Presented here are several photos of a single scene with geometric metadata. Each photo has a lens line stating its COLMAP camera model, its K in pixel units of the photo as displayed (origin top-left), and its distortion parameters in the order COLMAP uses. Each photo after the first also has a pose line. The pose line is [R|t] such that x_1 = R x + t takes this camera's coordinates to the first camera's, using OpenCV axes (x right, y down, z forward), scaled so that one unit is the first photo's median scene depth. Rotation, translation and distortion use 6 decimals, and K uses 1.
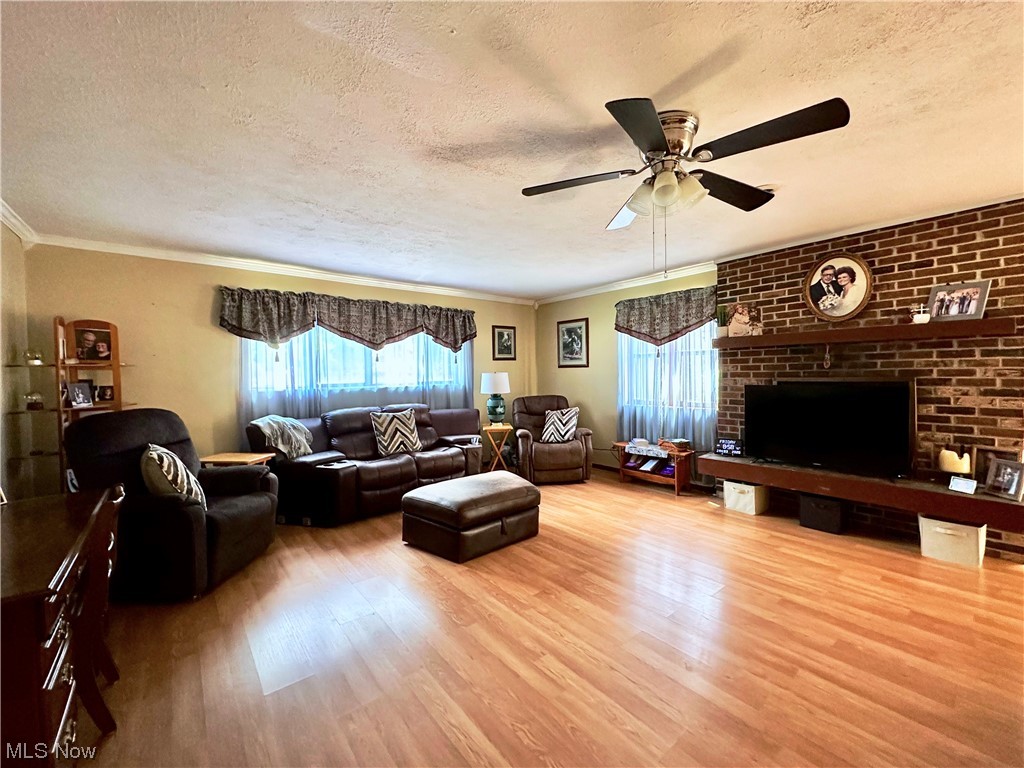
lens RADIAL K [[411.7, 0, 512.0], [0, 411.7, 384.0], [0, 0, 1]] dist [-0.001331, -0.000100]
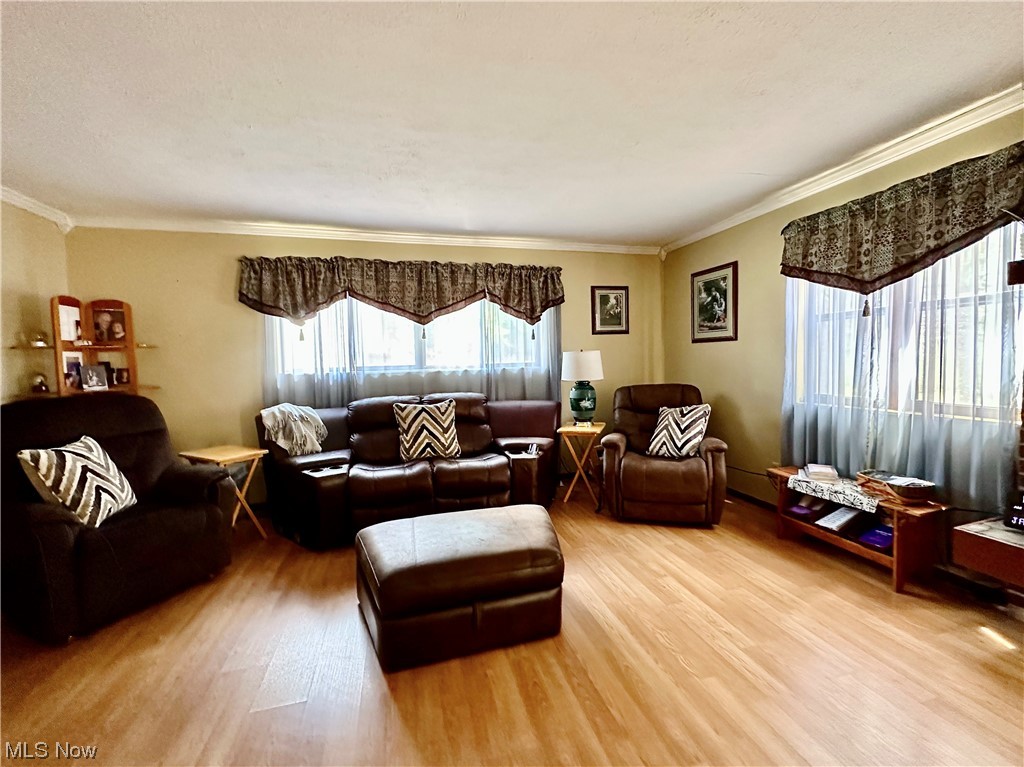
lens RADIAL K [[422.6, 0, 512.0], [0, 422.6, 383.5], [0, 0, 1]] dist [-0.002333, -0.000073]
pose [[0.912955, 0.016597, -0.407723, 0.164903], [-0.001219, 0.999279, 0.037949, 0.001017], [0.408059, -0.034149, 0.912317, 0.324845]]
